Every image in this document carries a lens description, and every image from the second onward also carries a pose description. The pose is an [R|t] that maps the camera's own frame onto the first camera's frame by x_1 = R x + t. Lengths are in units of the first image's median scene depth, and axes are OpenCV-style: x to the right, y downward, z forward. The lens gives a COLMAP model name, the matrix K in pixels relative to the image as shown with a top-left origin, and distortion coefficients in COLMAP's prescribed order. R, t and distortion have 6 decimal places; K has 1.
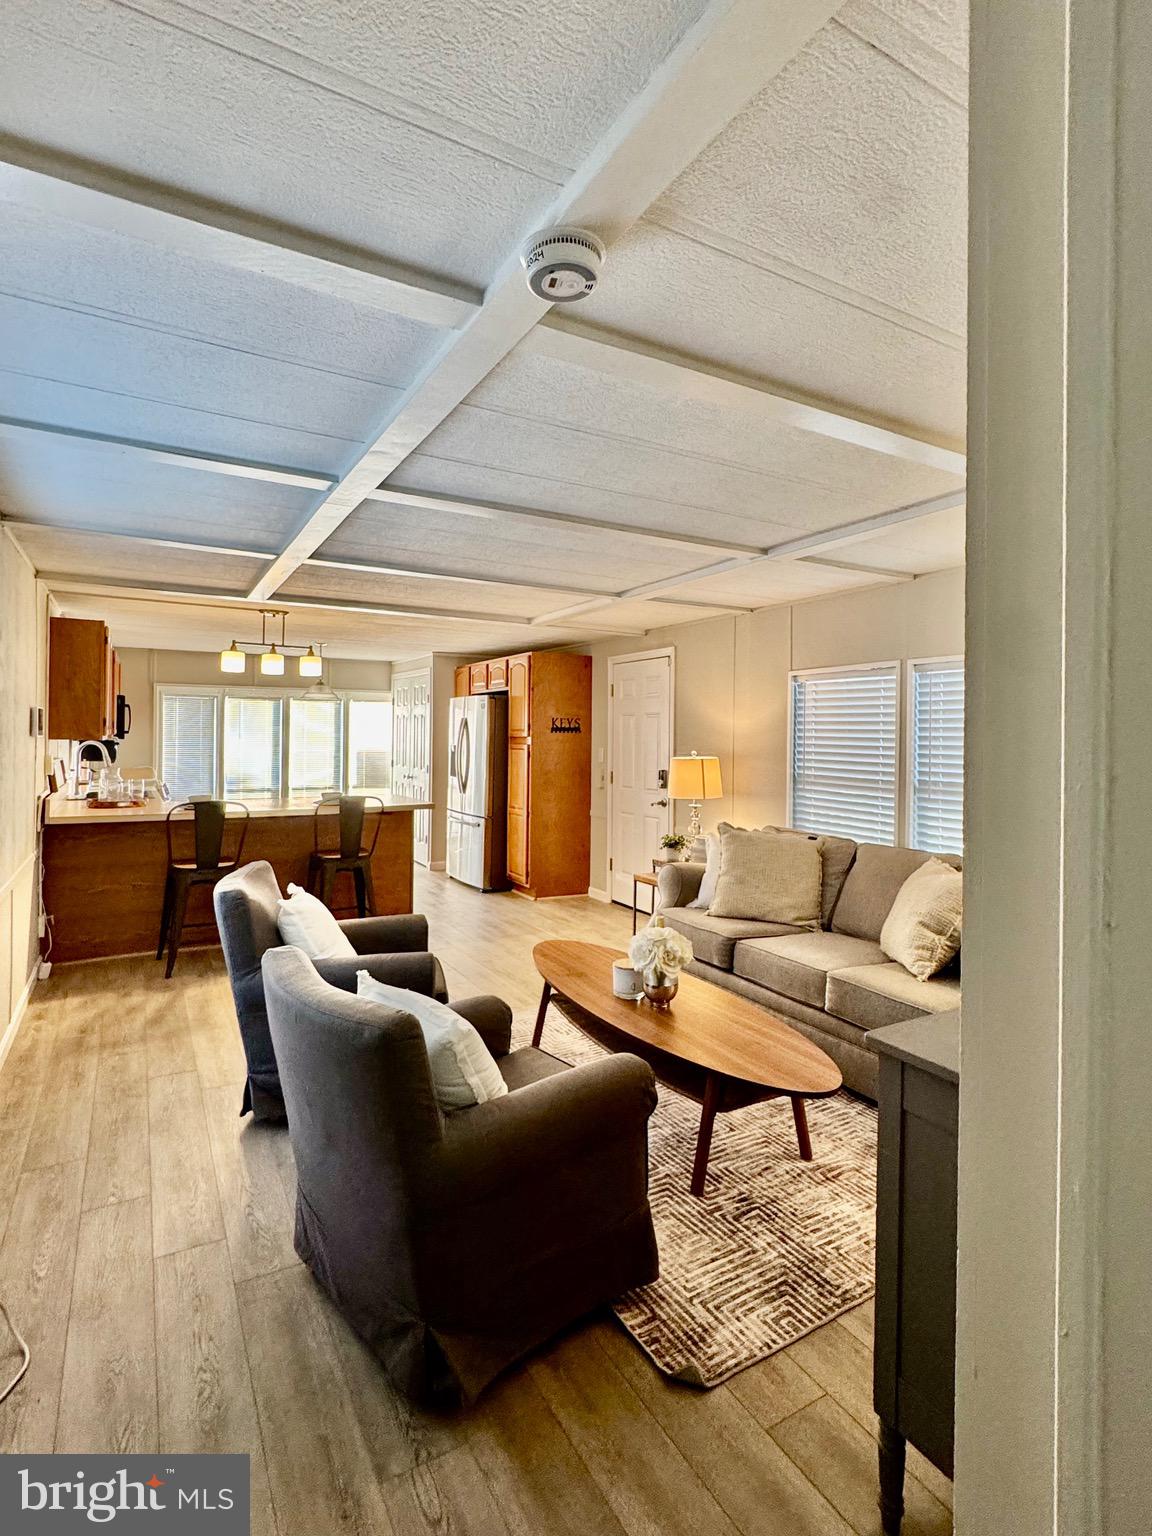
lens RADIAL K [[771.9, 0, 577.1], [0, 771.9, 734.0], [0, 0, 1]] dist [-0.001151, 0.000493]
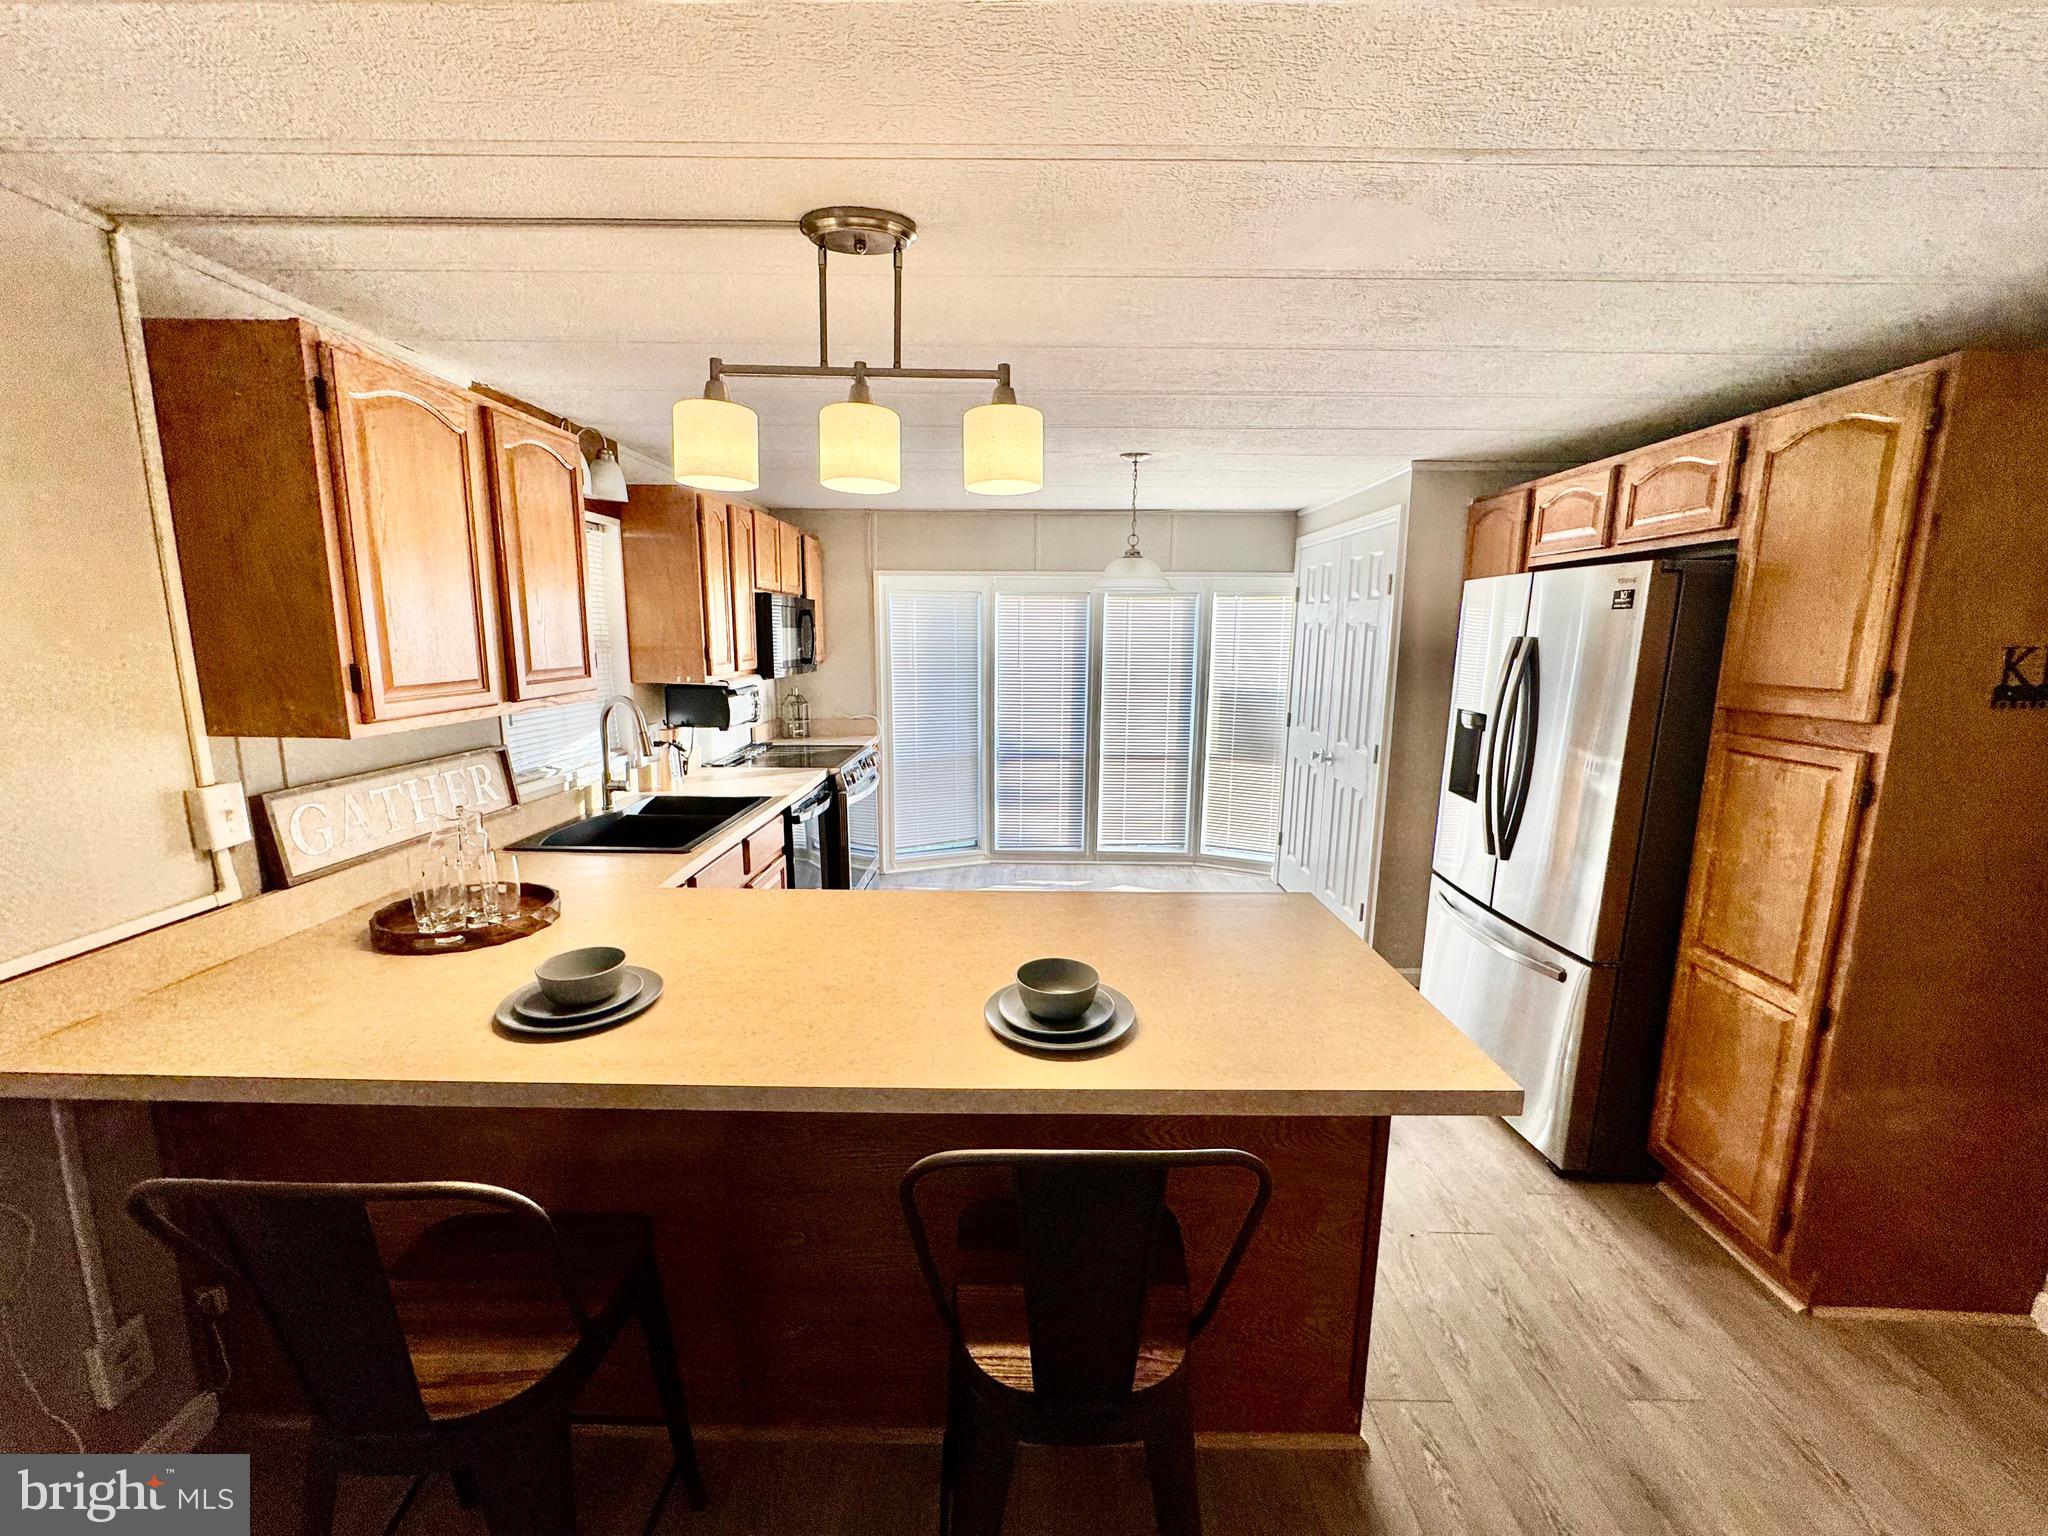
lens RADIAL K [[819.0, 0, 1022.1], [0, 819.0, 766.9], [0, 0, 1]] dist [-0.001959, -0.000459]
pose [[0.858662, 0.083459, -0.505702, -0.182858], [-0.000564, 0.986807, 0.161901, -0.027912], [0.512542, -0.138733, 0.847381, 0.711336]]
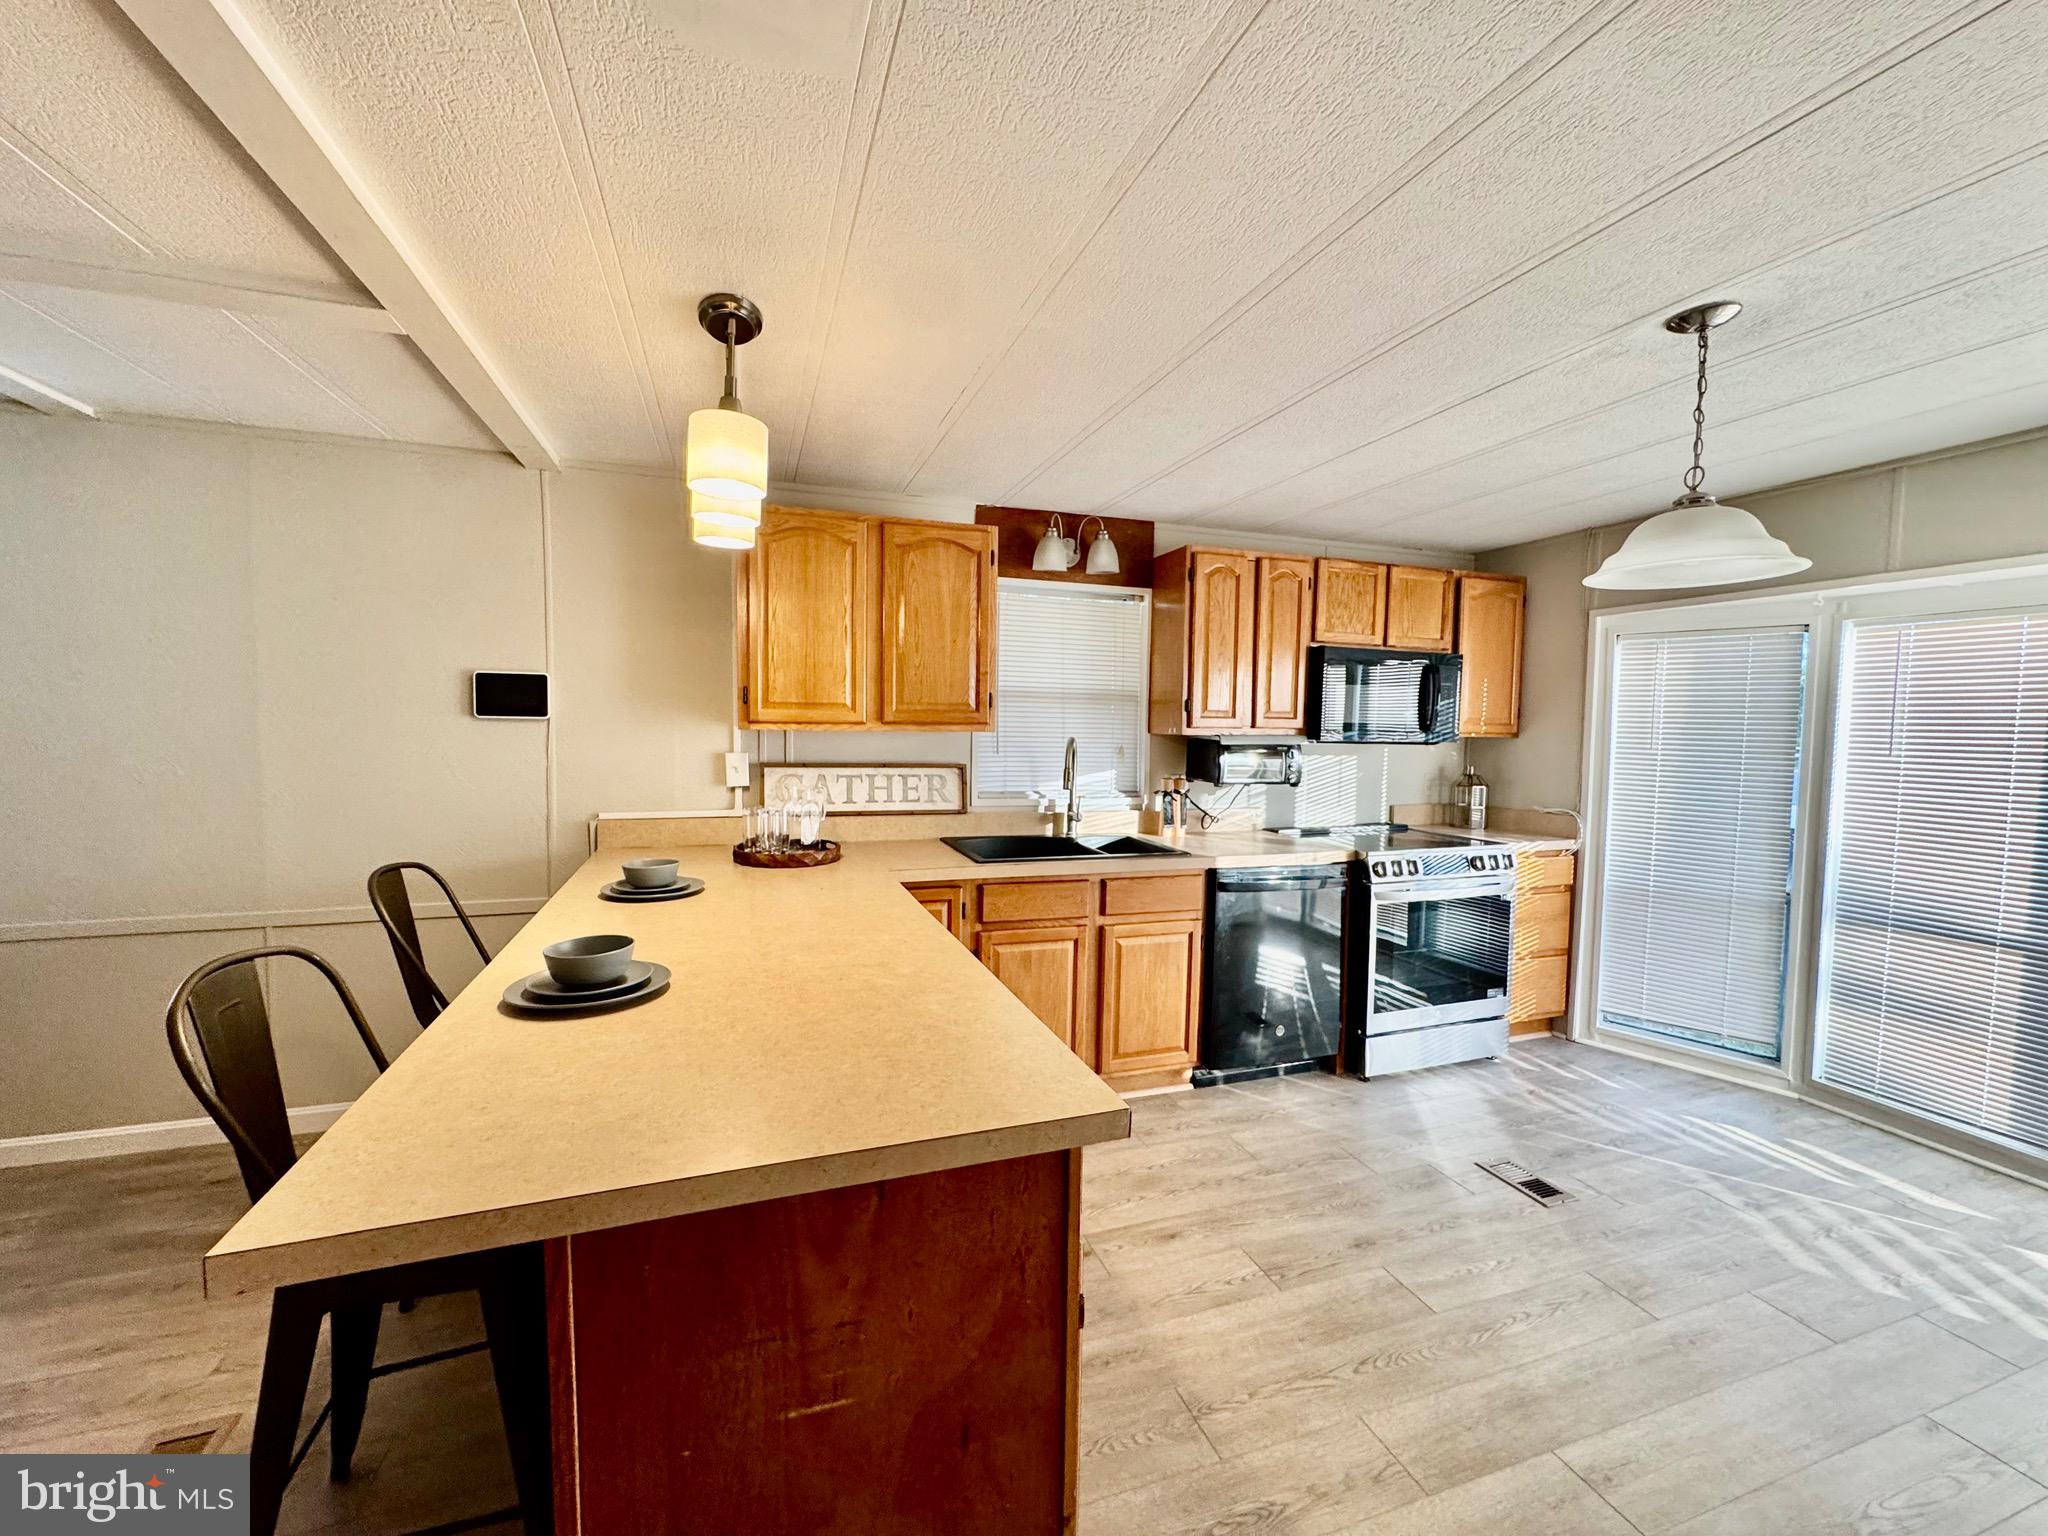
lens RADIAL K [[819.0, 0, 1022.1], [0, 819.0, 766.9], [0, 0, 1]] dist [-0.001959, -0.000459]
pose [[-0.194213, 0.041490, -0.980082, -0.077700], [-0.017673, 0.998795, 0.045784, 0.003765], [0.980800, 0.026213, -0.193246, 1.074843]]
